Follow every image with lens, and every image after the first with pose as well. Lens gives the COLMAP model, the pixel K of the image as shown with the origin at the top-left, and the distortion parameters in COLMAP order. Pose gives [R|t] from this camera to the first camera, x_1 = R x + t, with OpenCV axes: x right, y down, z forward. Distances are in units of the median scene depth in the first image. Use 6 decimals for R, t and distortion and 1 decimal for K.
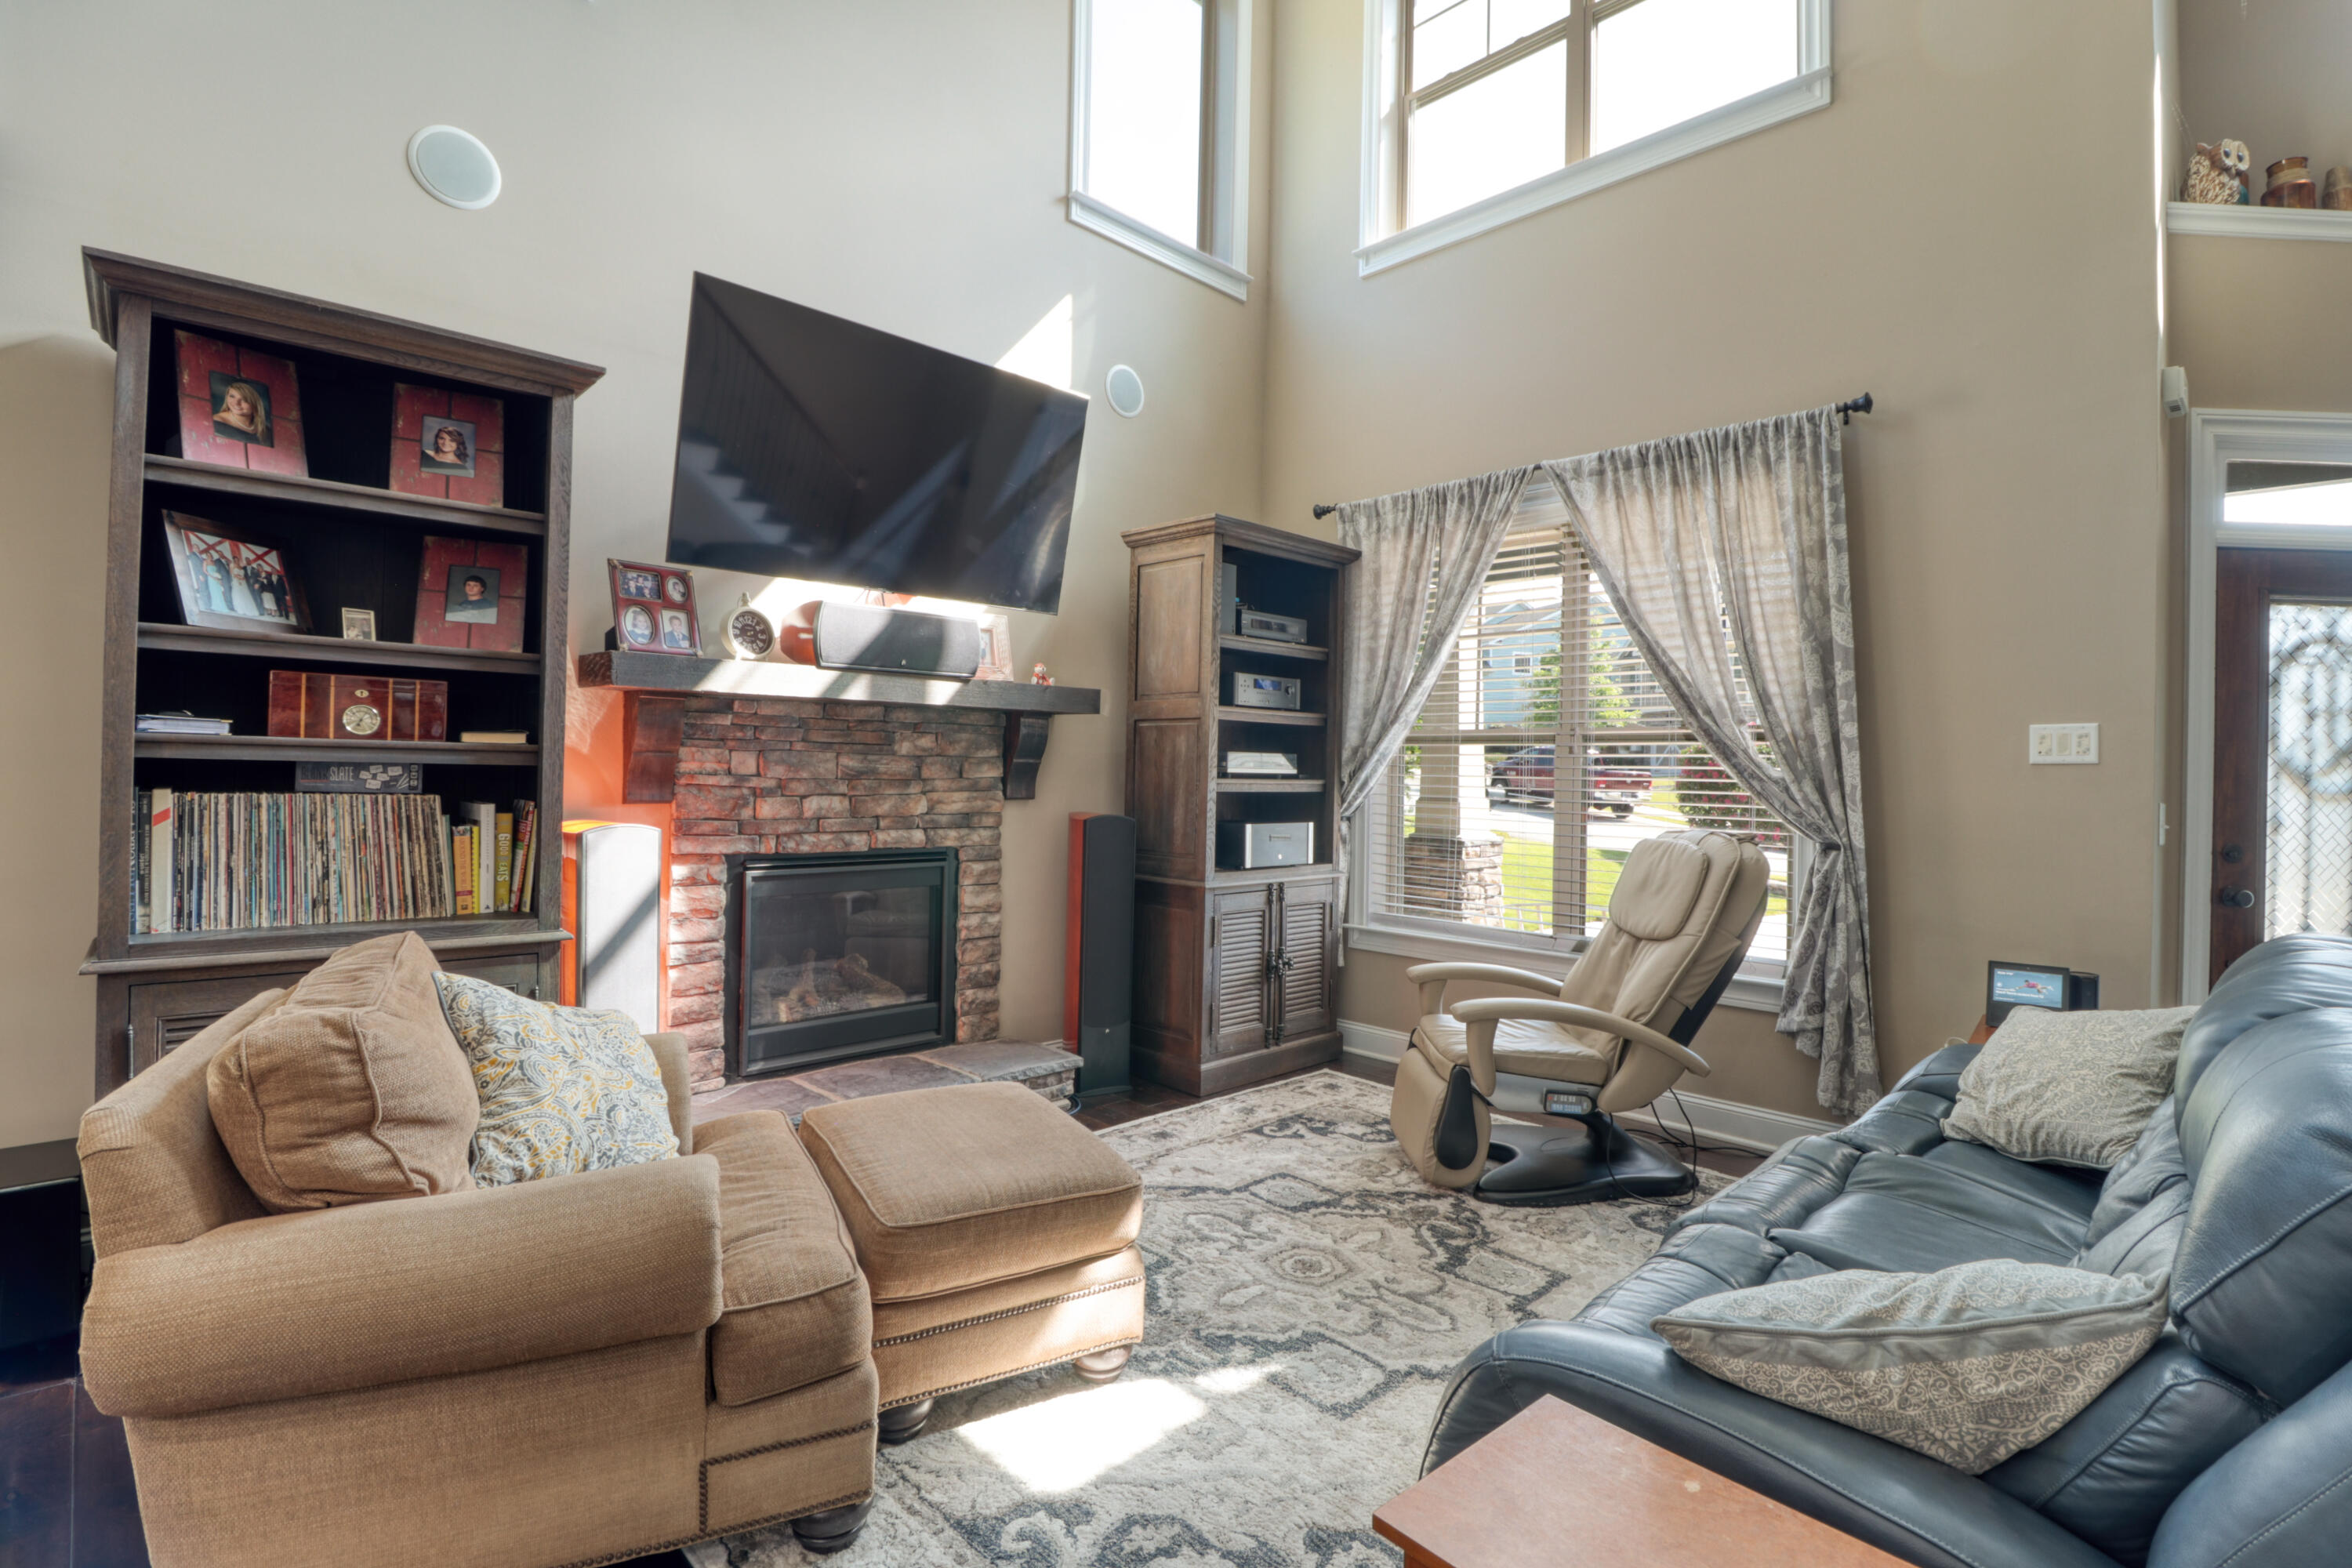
lens RADIAL K [[1080.2, 0, 1194.0], [0, 1080.2, 775.1], [0, 0, 1]] dist [-0.002120, -0.009139]
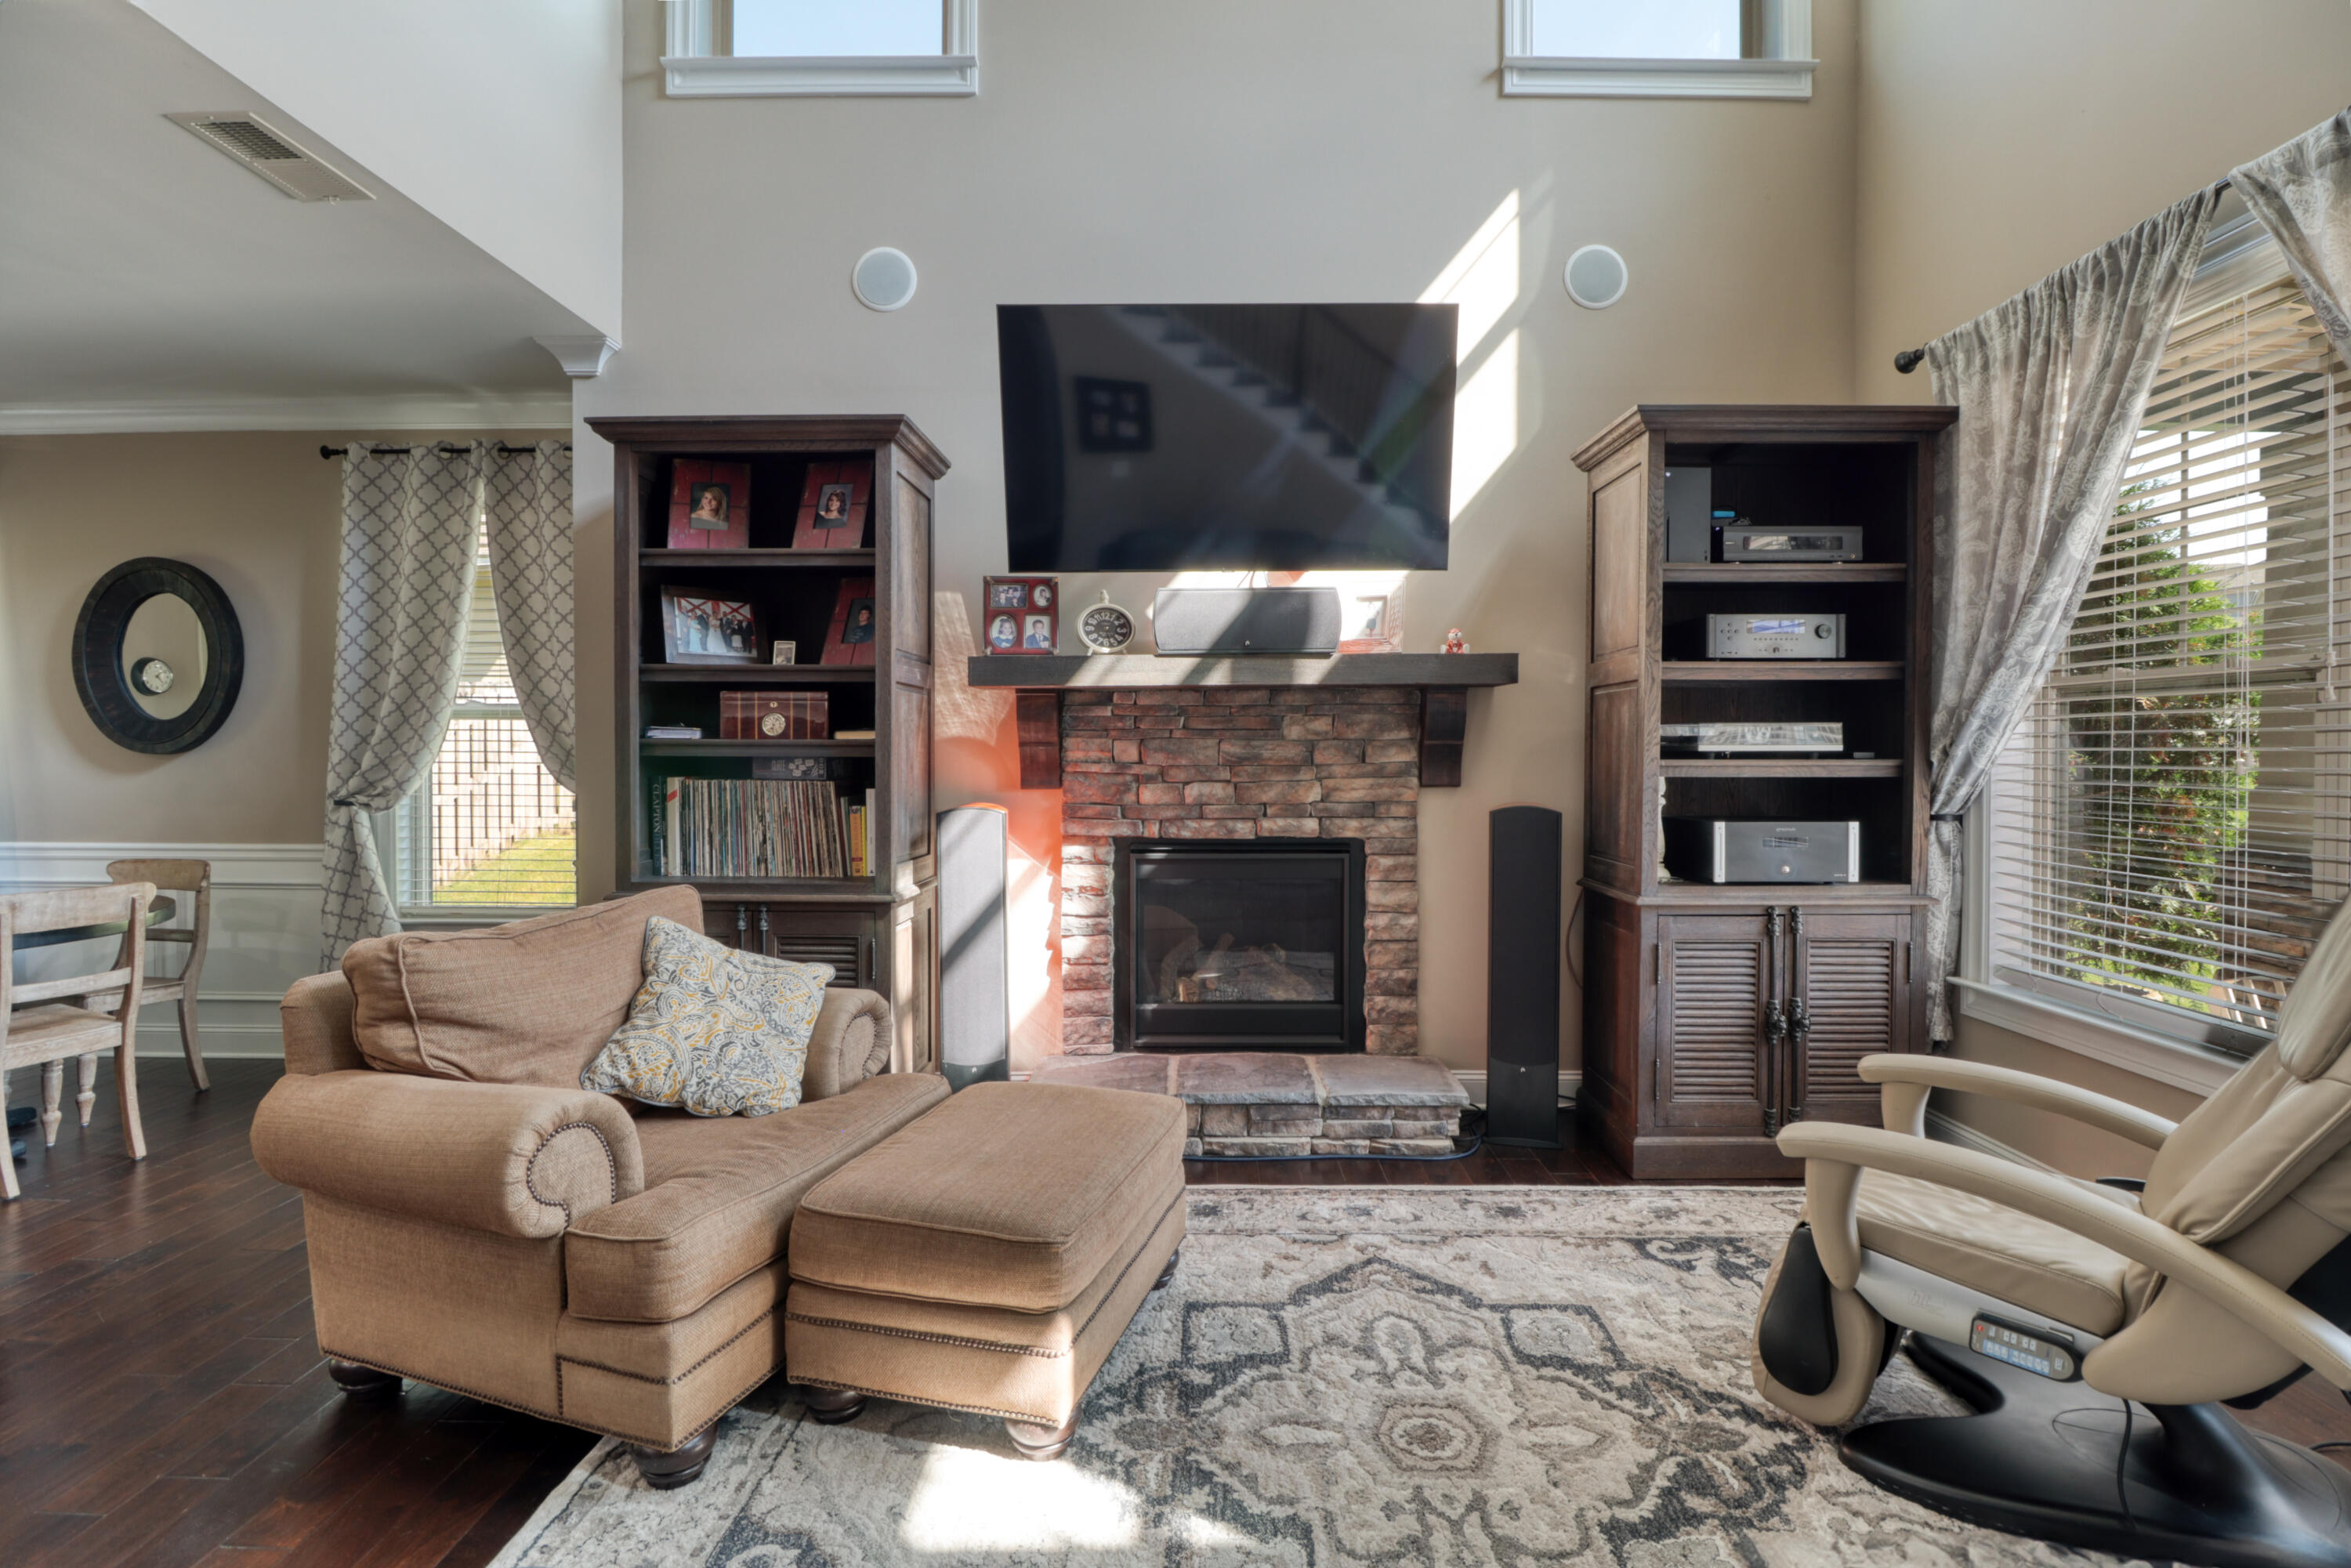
lens RADIAL K [[1079.7, 0, 1164.4], [0, 1079.7, 773.1], [0, 0, 1]] dist [-0.002120, -0.009139]
pose [[0.715694, -0.005453, -0.698392, 0.349423], [0.012258, 0.999914, 0.004754, 0.005565], [0.698306, -0.011963, 0.715699, 0.268091]]
